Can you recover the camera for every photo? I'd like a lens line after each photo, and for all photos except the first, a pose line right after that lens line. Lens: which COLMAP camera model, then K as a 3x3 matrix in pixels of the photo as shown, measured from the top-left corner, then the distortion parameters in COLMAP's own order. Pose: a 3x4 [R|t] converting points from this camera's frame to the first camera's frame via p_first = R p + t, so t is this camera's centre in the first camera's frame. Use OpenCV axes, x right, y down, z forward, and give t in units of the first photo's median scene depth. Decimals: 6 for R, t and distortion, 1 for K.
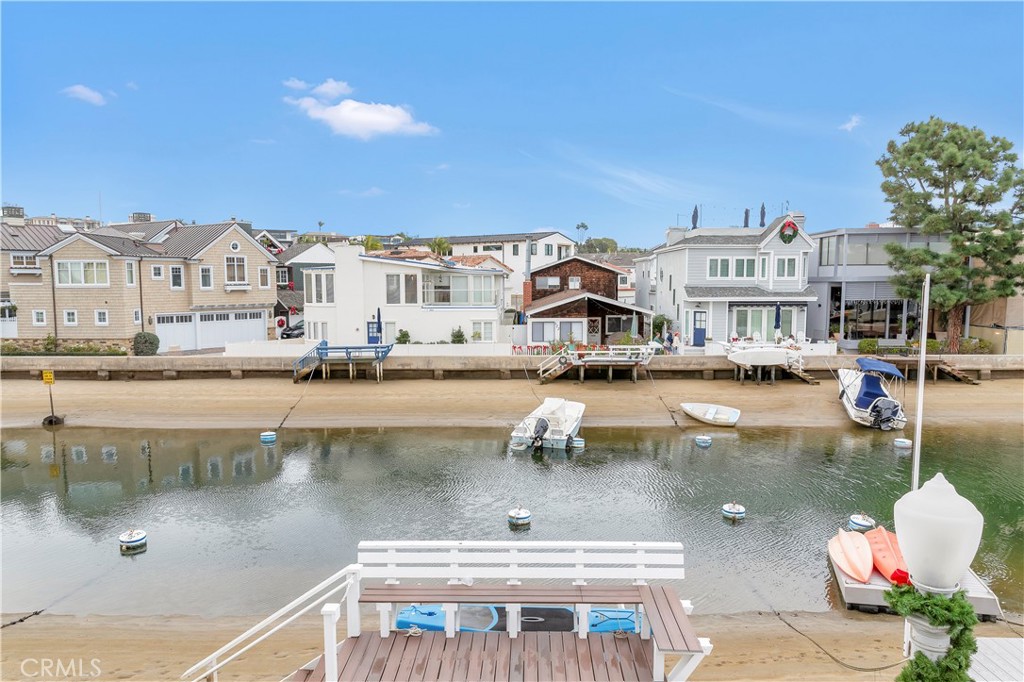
lens RADIAL K [[696.9, 0, 513.5], [0, 696.9, 345.2], [0, 0, 1]] dist [0.010321, -0.000344]
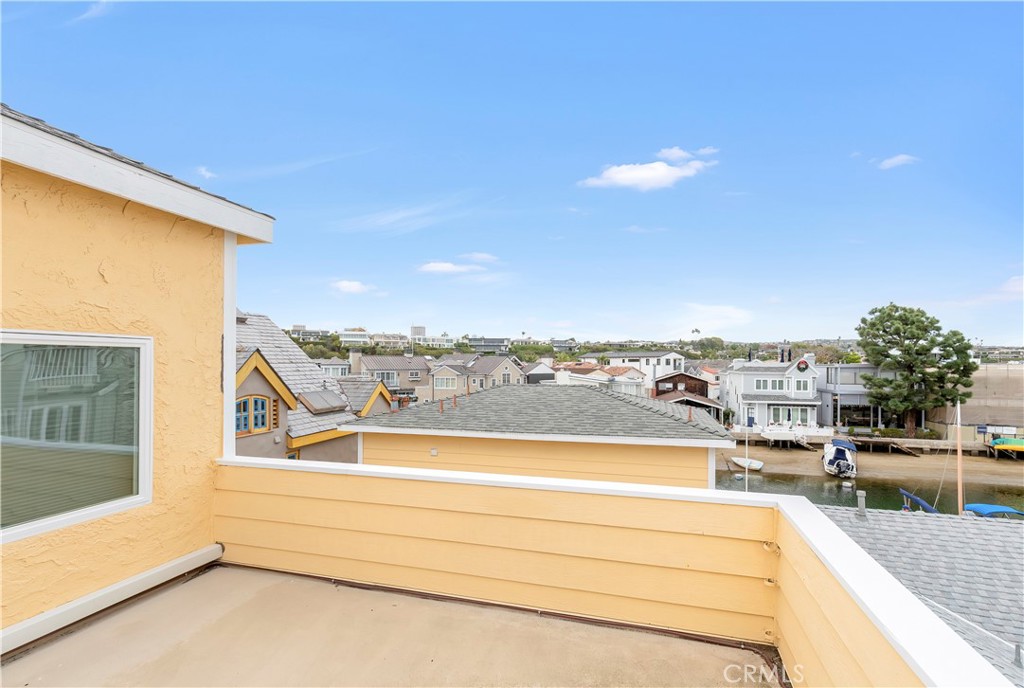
lens RADIAL K [[468.6, 0, 512.5], [0, 468.6, 365.9], [0, 0, 1]] dist [0.007292, -0.000684]
pose [[0.961300, 0.004052, -0.275475, 0.002248], [-0.028722, 0.995917, -0.085580, -0.035813], [0.274004, 0.090180, 0.957491, -0.387797]]
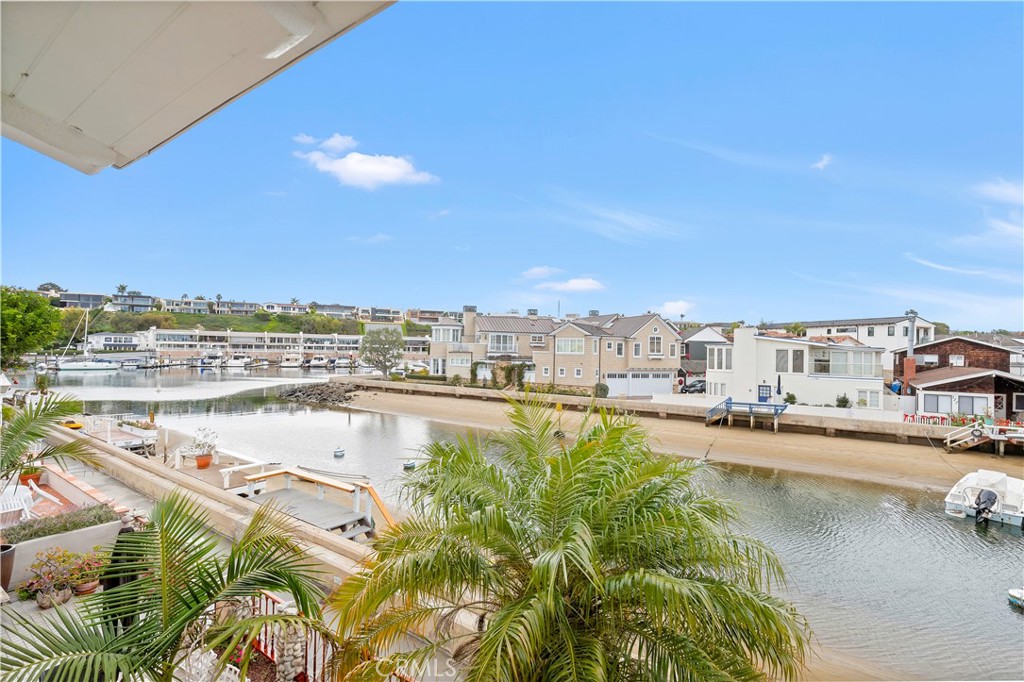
lens RADIAL K [[462.3, 0, 515.8], [0, 462.3, 344.6], [0, 0, 1]] dist [0.002785, -0.000204]
pose [[0.824605, 0.010890, -0.565605, -0.096470], [-0.073918, 0.993317, -0.088641, 0.002137], [0.560859, 0.114902, 0.819899, 0.014757]]
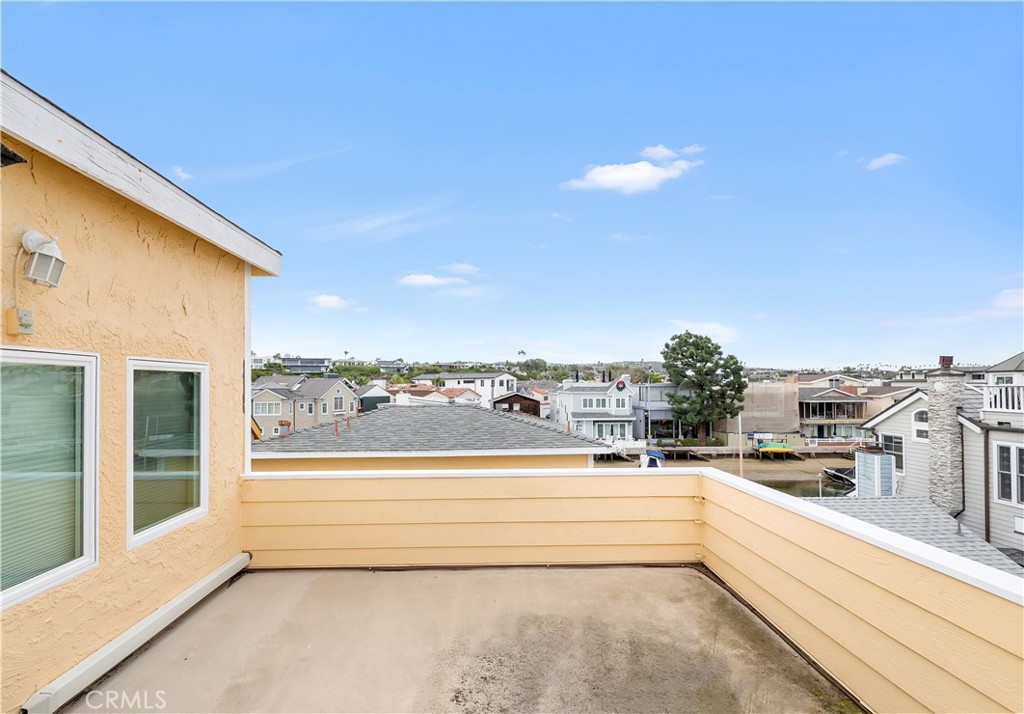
lens RADIAL K [[494.6, 0, 486.0], [0, 494.6, 380.7], [0, 0, 1]] dist [0.012630, 0.000035]
pose [[0.999713, -0.006611, 0.023039, -0.031393], [0.008954, 0.994629, -0.103121, -0.032142], [-0.022233, 0.103298, 0.994402, -0.424410]]
